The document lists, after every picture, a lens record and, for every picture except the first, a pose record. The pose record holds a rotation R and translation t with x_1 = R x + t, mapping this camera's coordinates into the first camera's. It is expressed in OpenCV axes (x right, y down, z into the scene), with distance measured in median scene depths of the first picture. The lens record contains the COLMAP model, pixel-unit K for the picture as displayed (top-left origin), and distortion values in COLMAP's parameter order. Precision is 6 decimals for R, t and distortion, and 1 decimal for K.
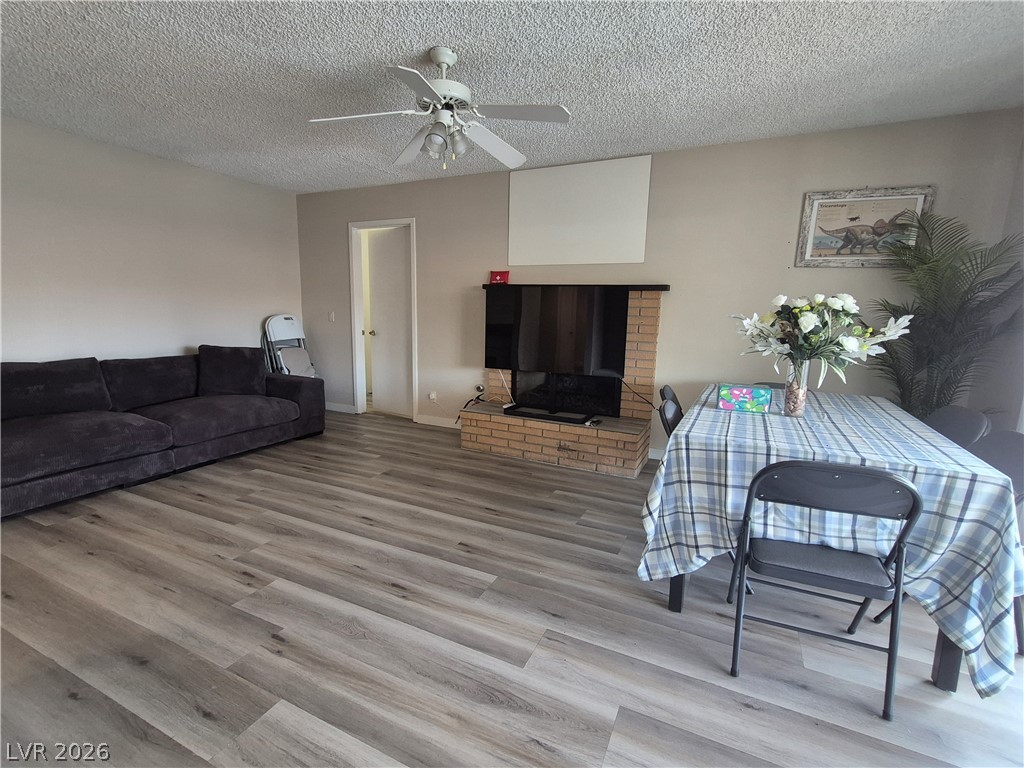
lens RADIAL K [[475.2, 0, 511.4], [0, 475.2, 387.2], [0, 0, 1]] dist [0.014941, -0.001449]
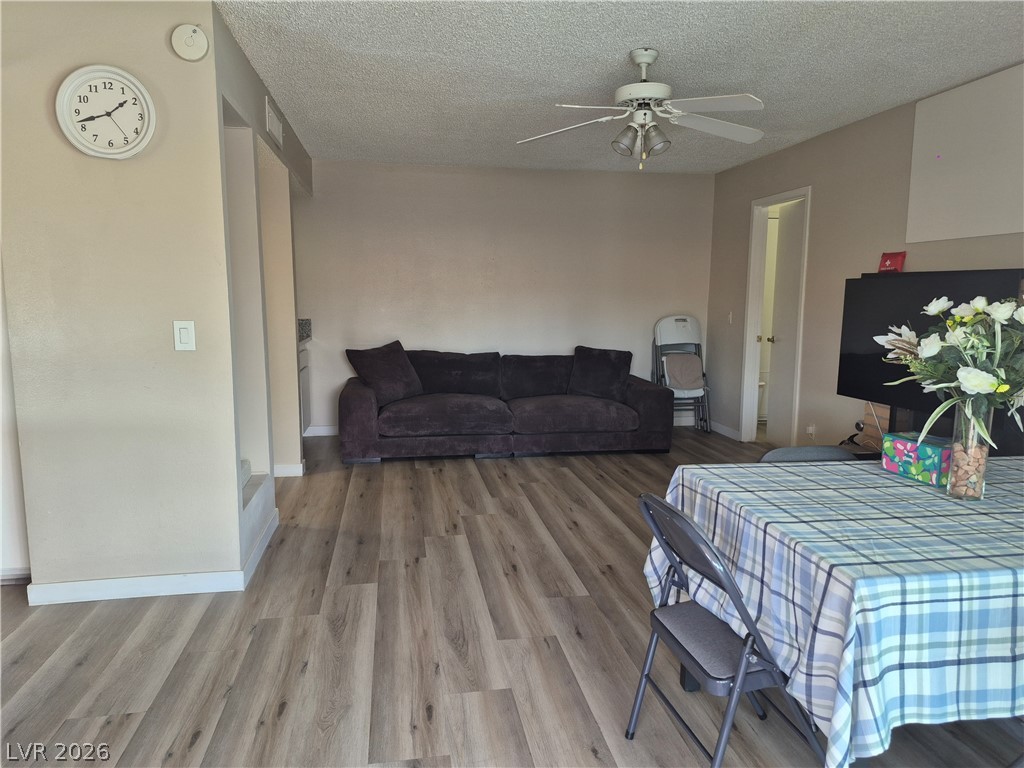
lens RADIAL K [[706.7, 0, 512.0], [0, 706.7, 384.6], [0, 0, 1]] dist [0.084504, -0.083606]
pose [[0.580201, 0.085324, -0.809992, 0.688914], [-0.122520, 0.992324, 0.016769, -0.017701], [0.805205, 0.089511, 0.586202, -0.000546]]
